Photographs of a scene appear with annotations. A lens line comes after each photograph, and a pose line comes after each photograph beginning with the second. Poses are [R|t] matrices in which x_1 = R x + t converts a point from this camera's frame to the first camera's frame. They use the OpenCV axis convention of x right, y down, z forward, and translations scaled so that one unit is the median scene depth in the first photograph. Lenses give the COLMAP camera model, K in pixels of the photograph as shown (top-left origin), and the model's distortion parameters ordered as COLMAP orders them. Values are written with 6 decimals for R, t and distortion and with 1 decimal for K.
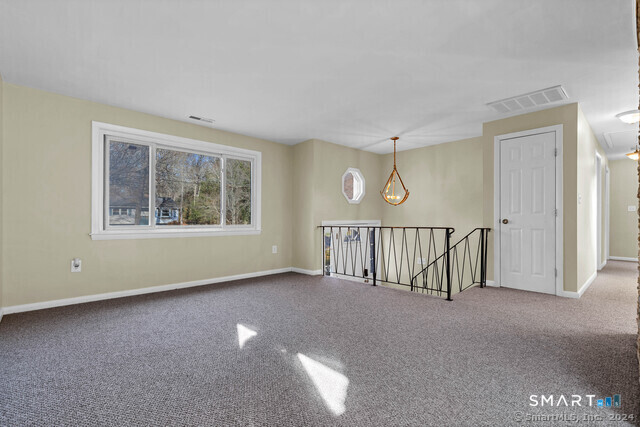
lens RADIAL K [[299.3, 0, 325.1], [0, 299.3, 219.8], [0, 0, 1]] dist [0.004538, 0.000054]
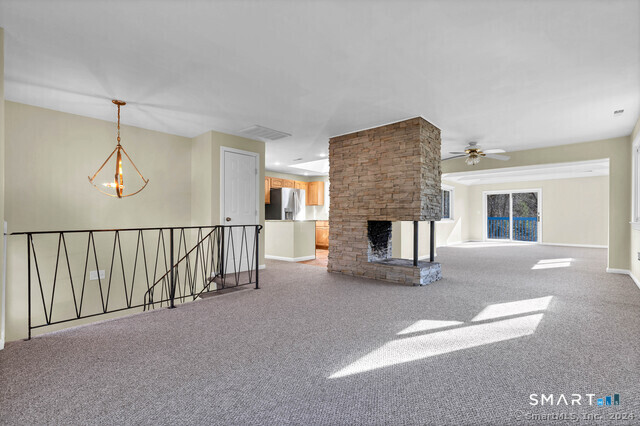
lens RADIAL K [[299.3, 0, 323.8], [0, 299.3, 215.7], [0, 0, 1]] dist [0.004538, 0.000054]
pose [[-0.079026, 0.012159, 0.996798, -0.622816], [0.008211, 0.999900, -0.011546, 0.006298], [-0.996839, 0.007273, -0.079118, 0.712729]]
